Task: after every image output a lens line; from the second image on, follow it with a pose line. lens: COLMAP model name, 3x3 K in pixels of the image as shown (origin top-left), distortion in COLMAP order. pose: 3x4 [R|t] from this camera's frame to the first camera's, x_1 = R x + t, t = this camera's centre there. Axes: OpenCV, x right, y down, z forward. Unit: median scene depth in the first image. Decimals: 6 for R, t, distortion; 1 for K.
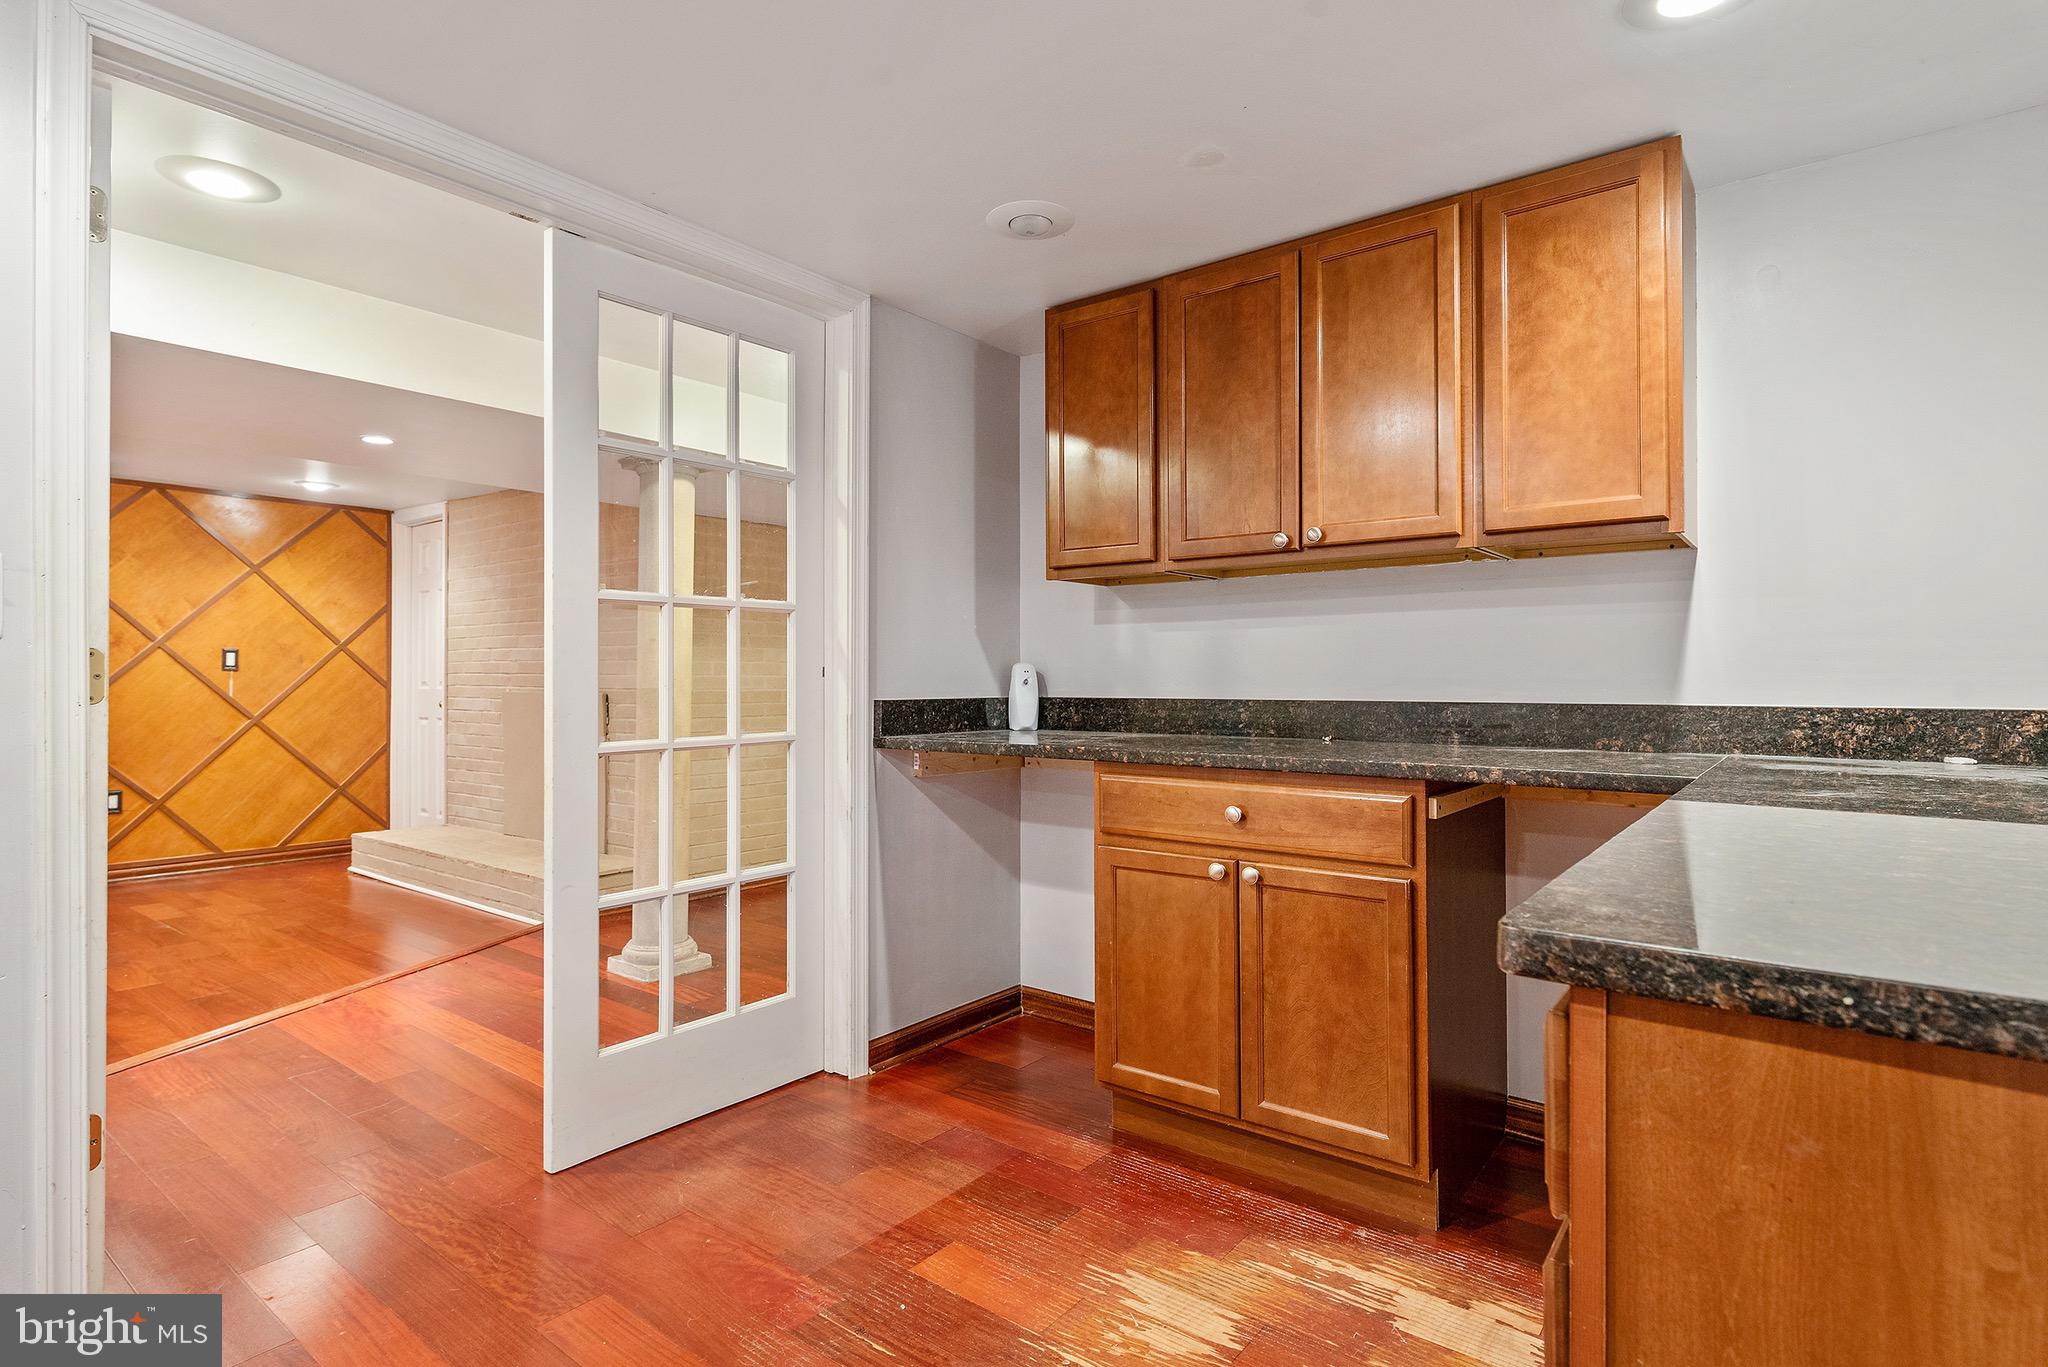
lens RADIAL K [[1034.6, 0, 1028.3], [0, 1034.6, 666.1], [0, 0, 1]] dist [0.000337, 0.000189]
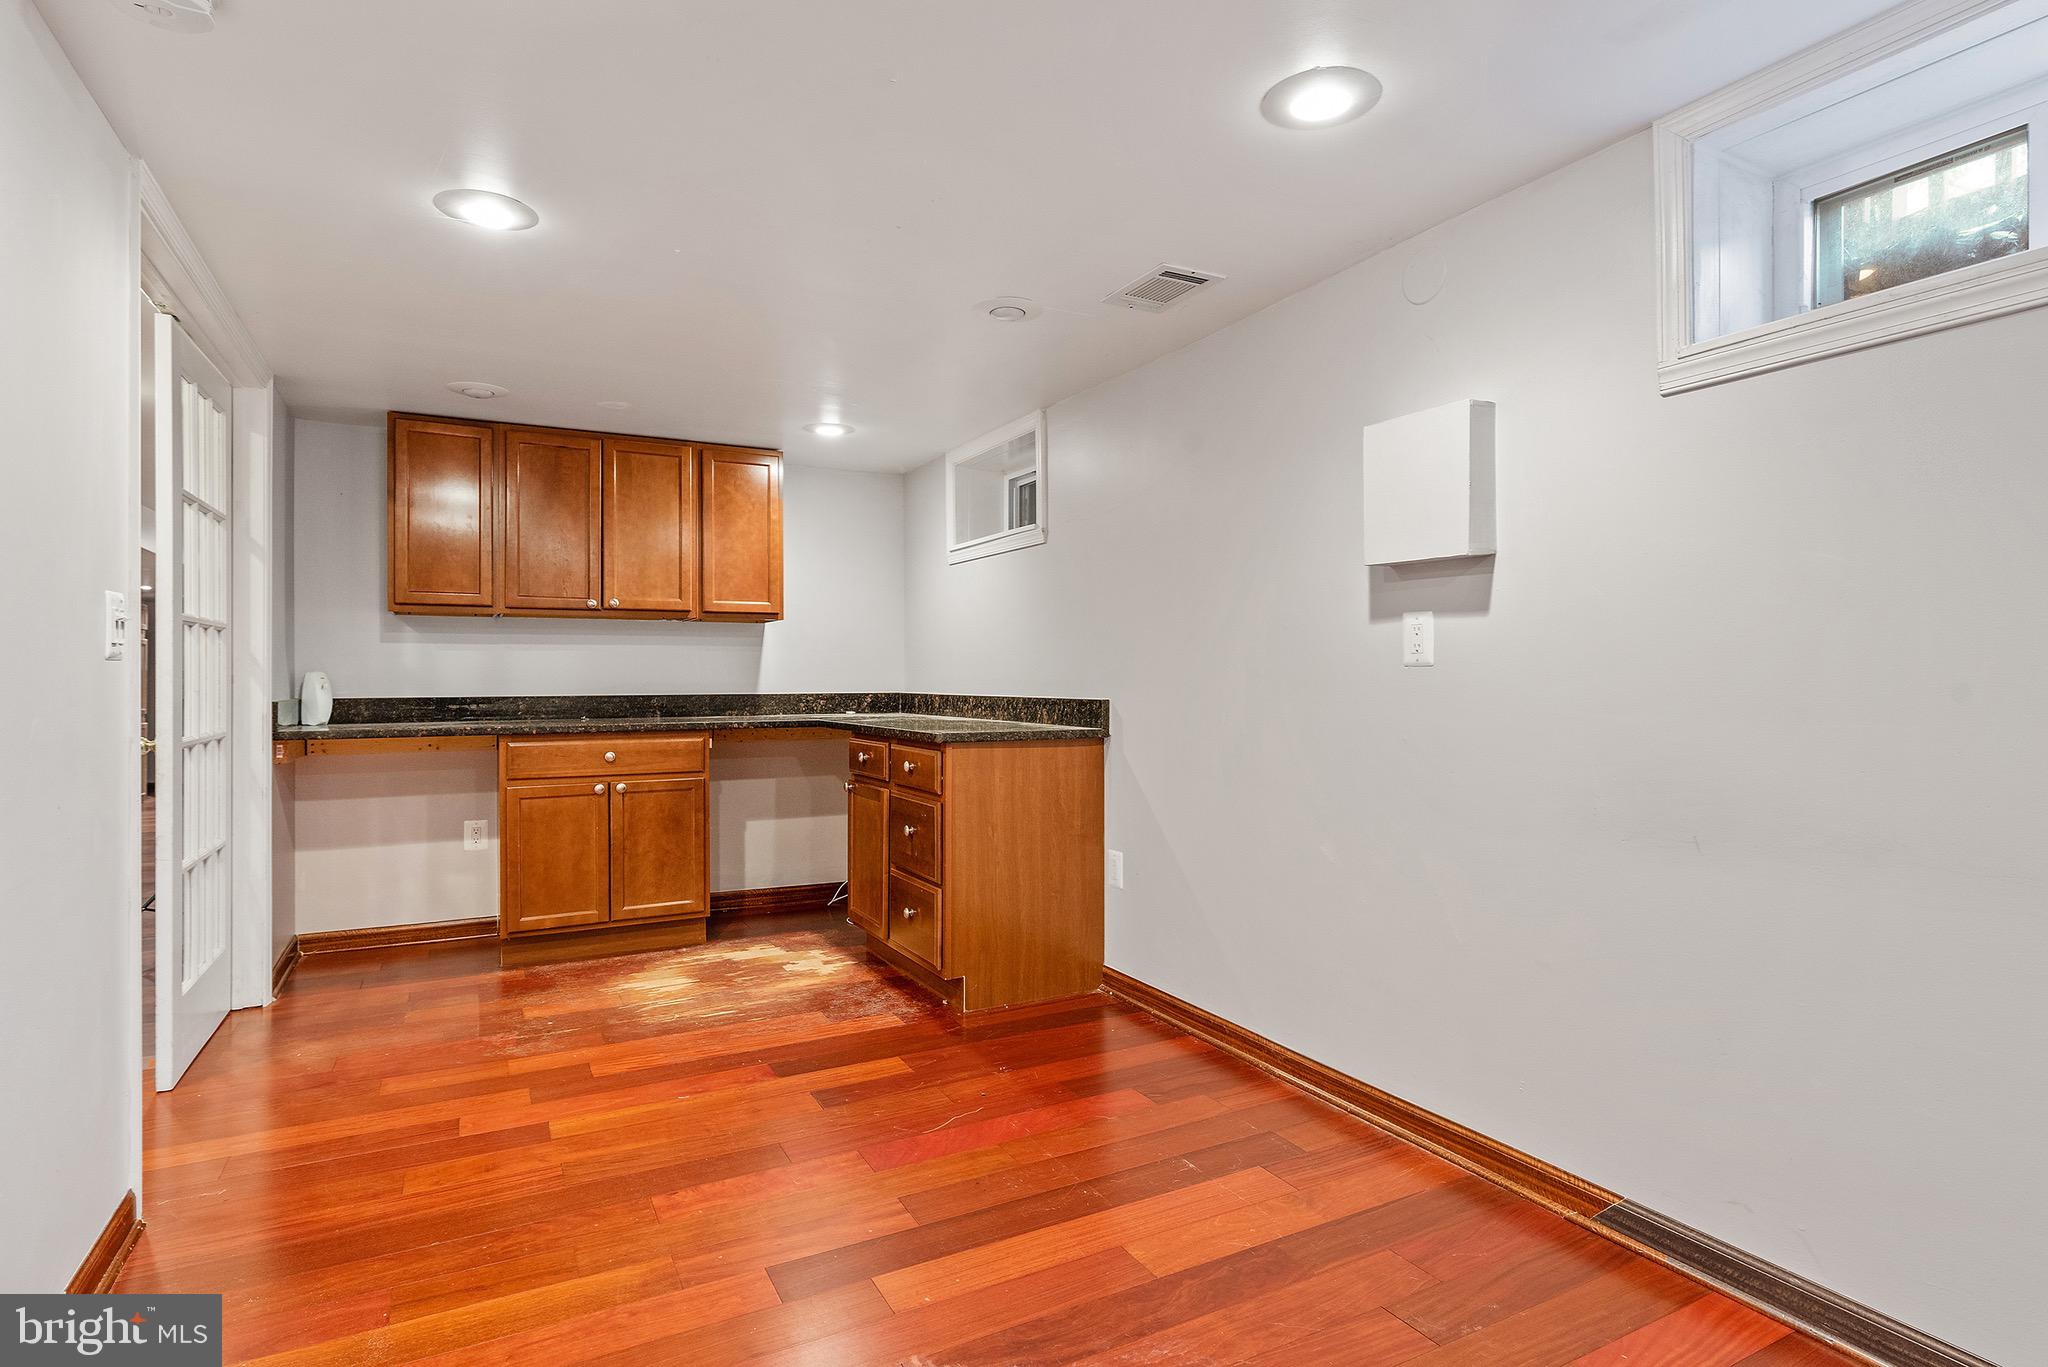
lens RADIAL K [[1034.6, 0, 1028.3], [0, 1034.6, 666.1], [0, 0, 1]] dist [0.000337, 0.000189]
pose [[0.404728, 0.008354, 0.914399, -1.056299], [-0.009307, 0.999944, -0.005016, -0.014208], [-0.914390, -0.006480, 0.404783, -0.381310]]
